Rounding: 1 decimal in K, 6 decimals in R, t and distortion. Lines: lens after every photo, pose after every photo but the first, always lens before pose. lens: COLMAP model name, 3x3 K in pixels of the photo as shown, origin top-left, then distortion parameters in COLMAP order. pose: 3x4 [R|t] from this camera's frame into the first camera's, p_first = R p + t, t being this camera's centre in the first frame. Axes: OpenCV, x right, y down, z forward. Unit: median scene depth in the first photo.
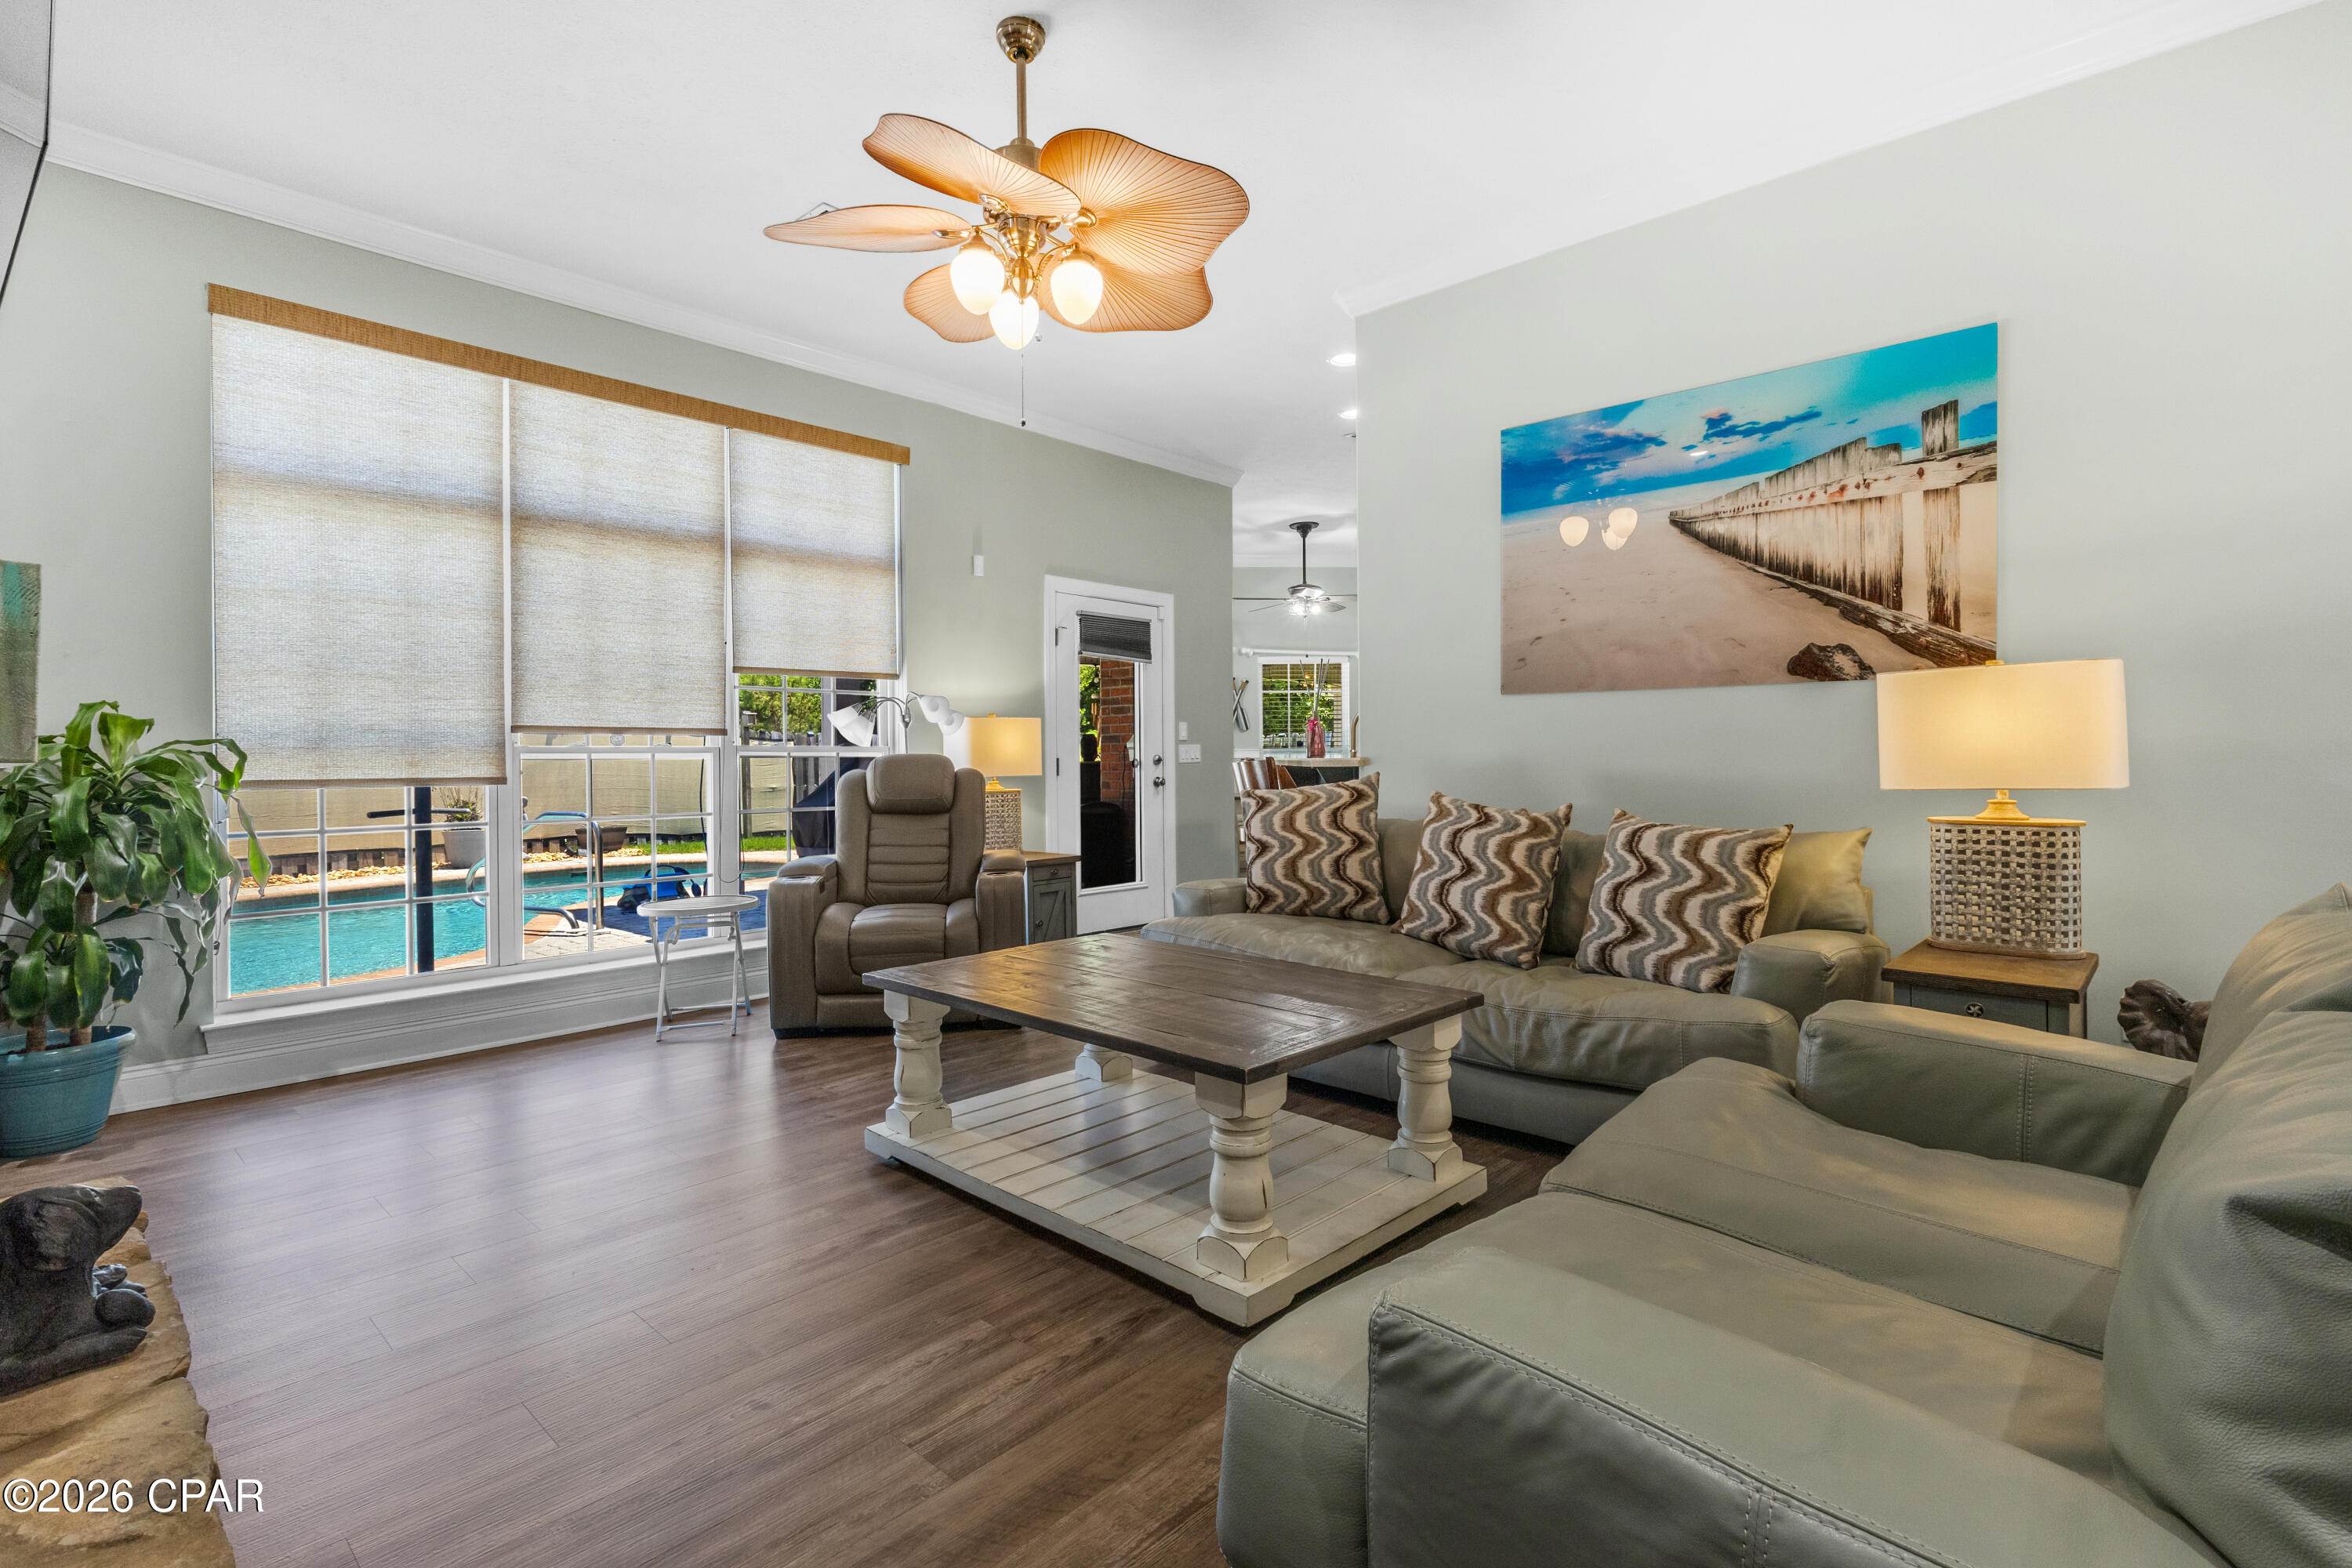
lens RADIAL K [[1101.2, 0, 1179.8], [0, 1101.2, 736.6], [0, 0, 1]] dist [0.002400, 0.001422]
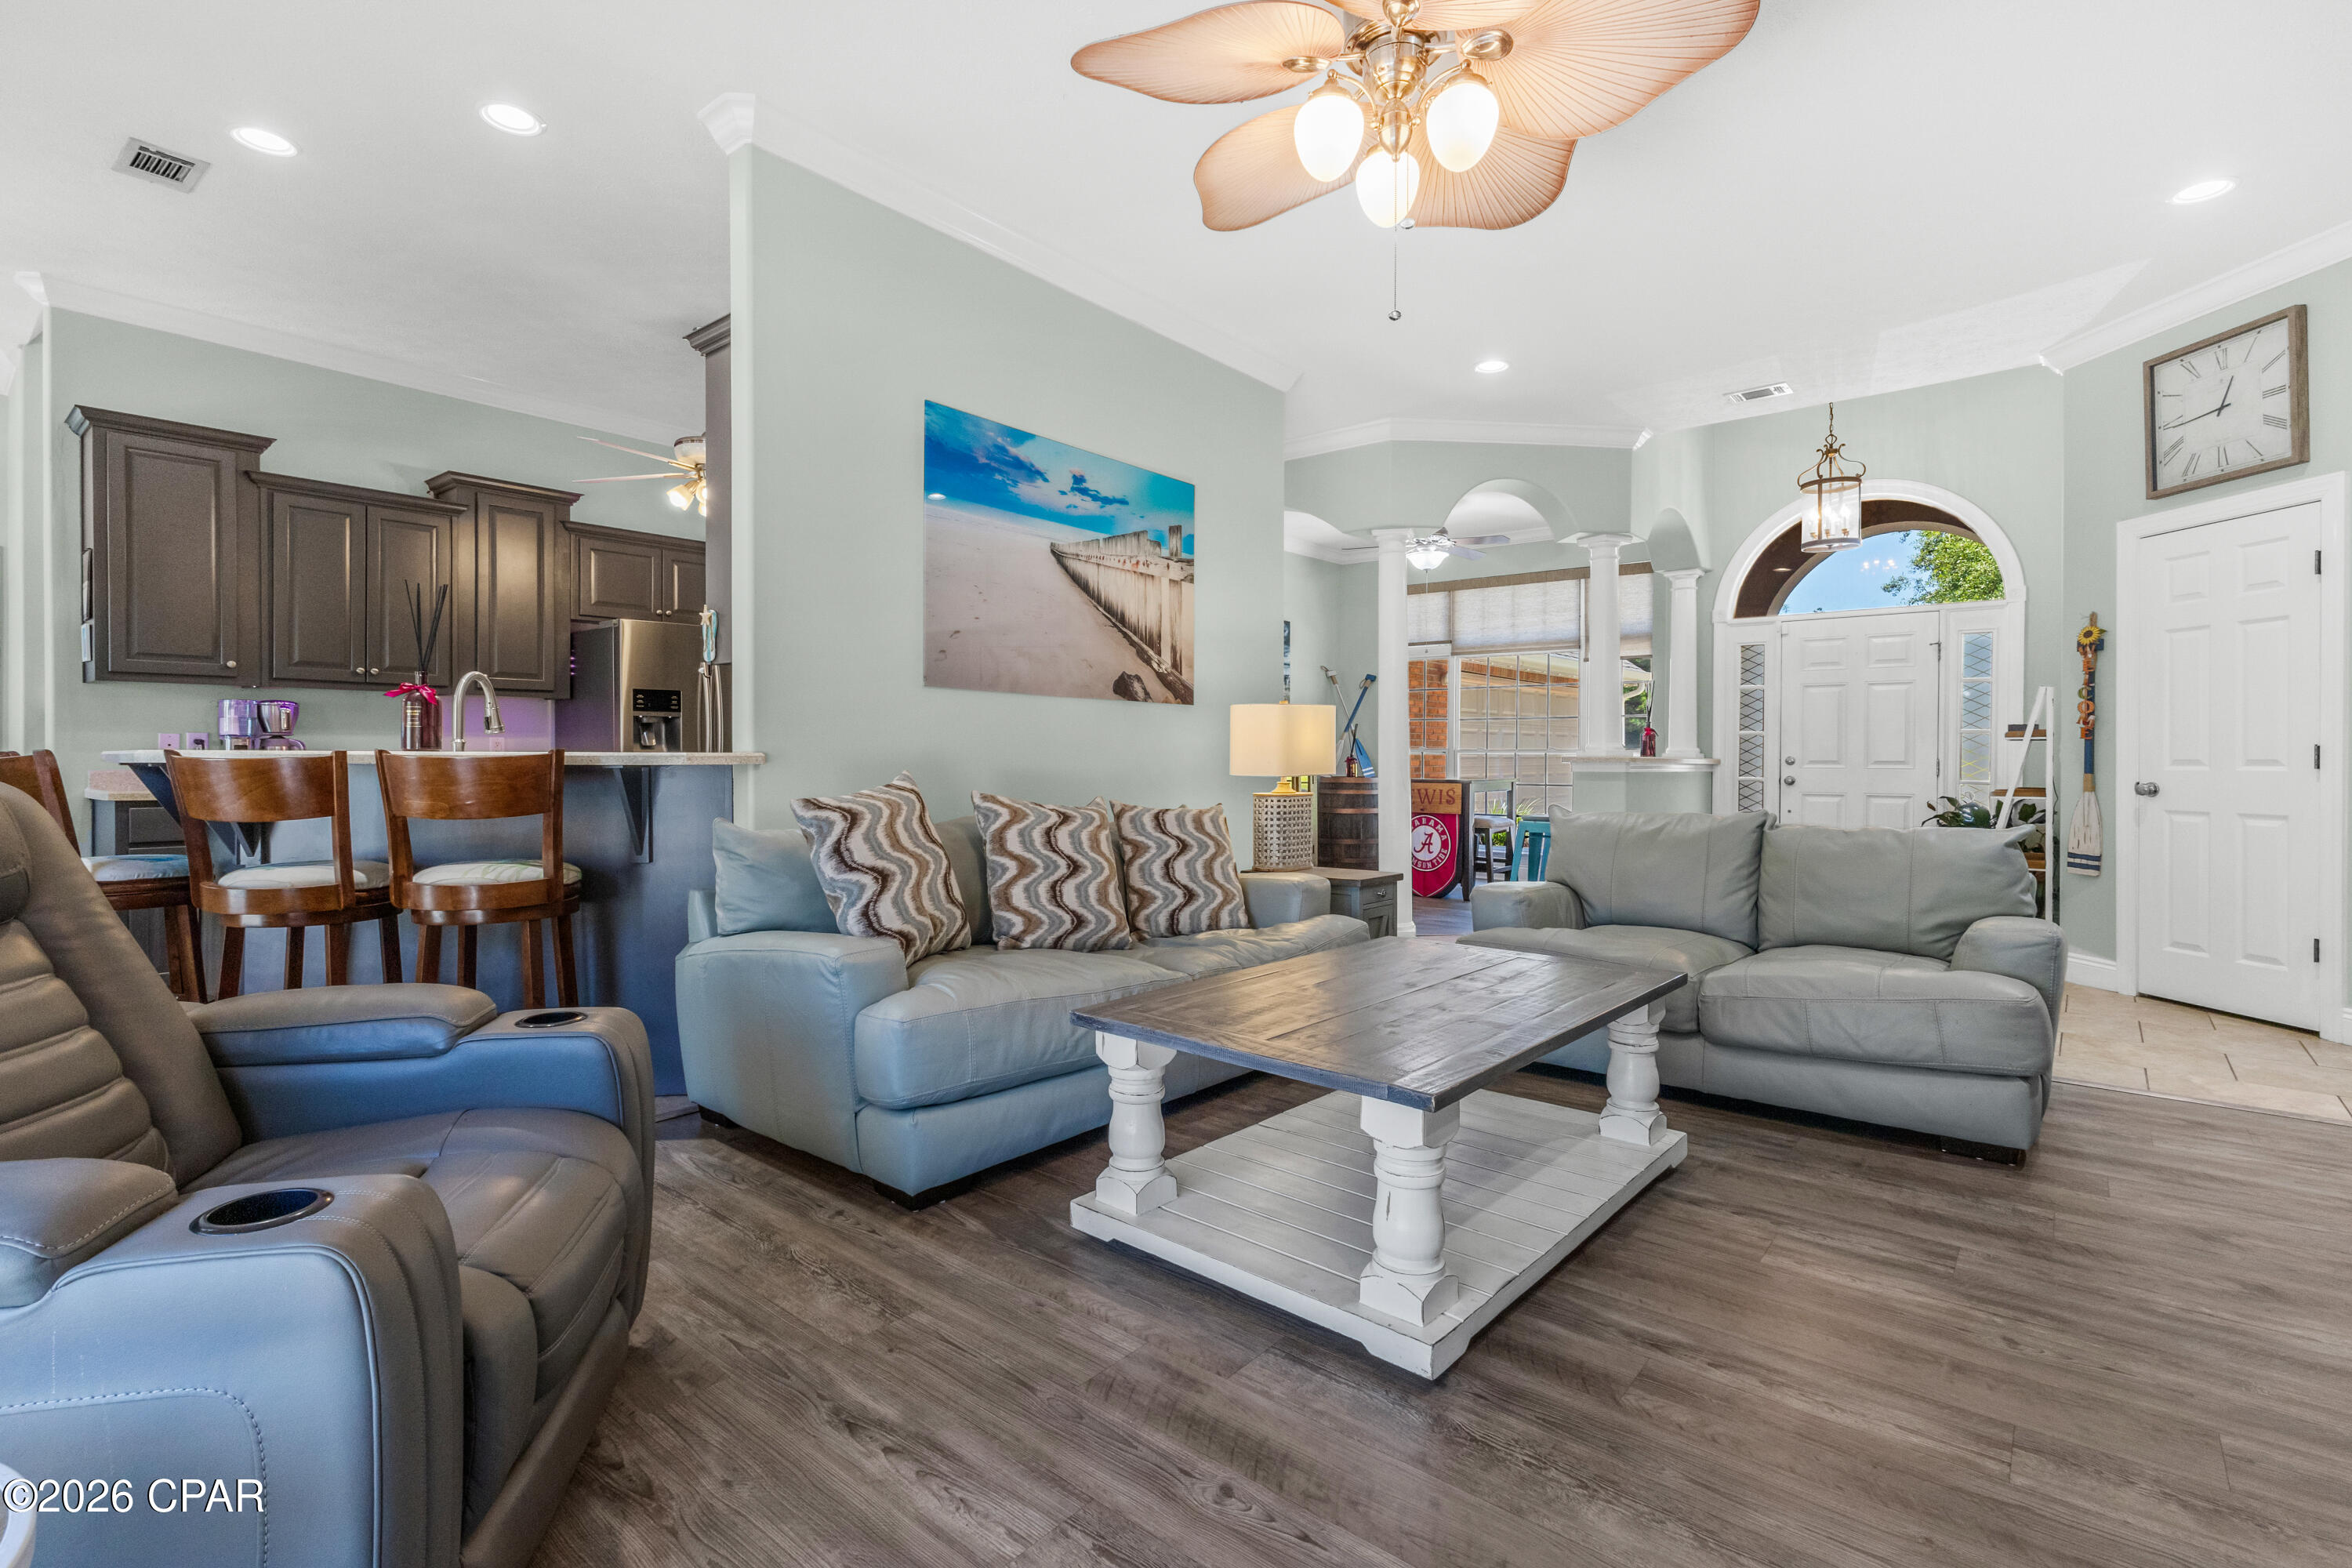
lens RADIAL K [[1081.0, 0, 1174.0], [0, 1081.0, 755.5], [0, 0, 1]] dist [0.000748, 0.000271]
pose [[-0.046087, 0.006662, 0.998915, -0.754983], [-0.022581, 0.999715, -0.007709, 0.027074], [-0.998682, -0.022912, -0.045923, 1.005848]]
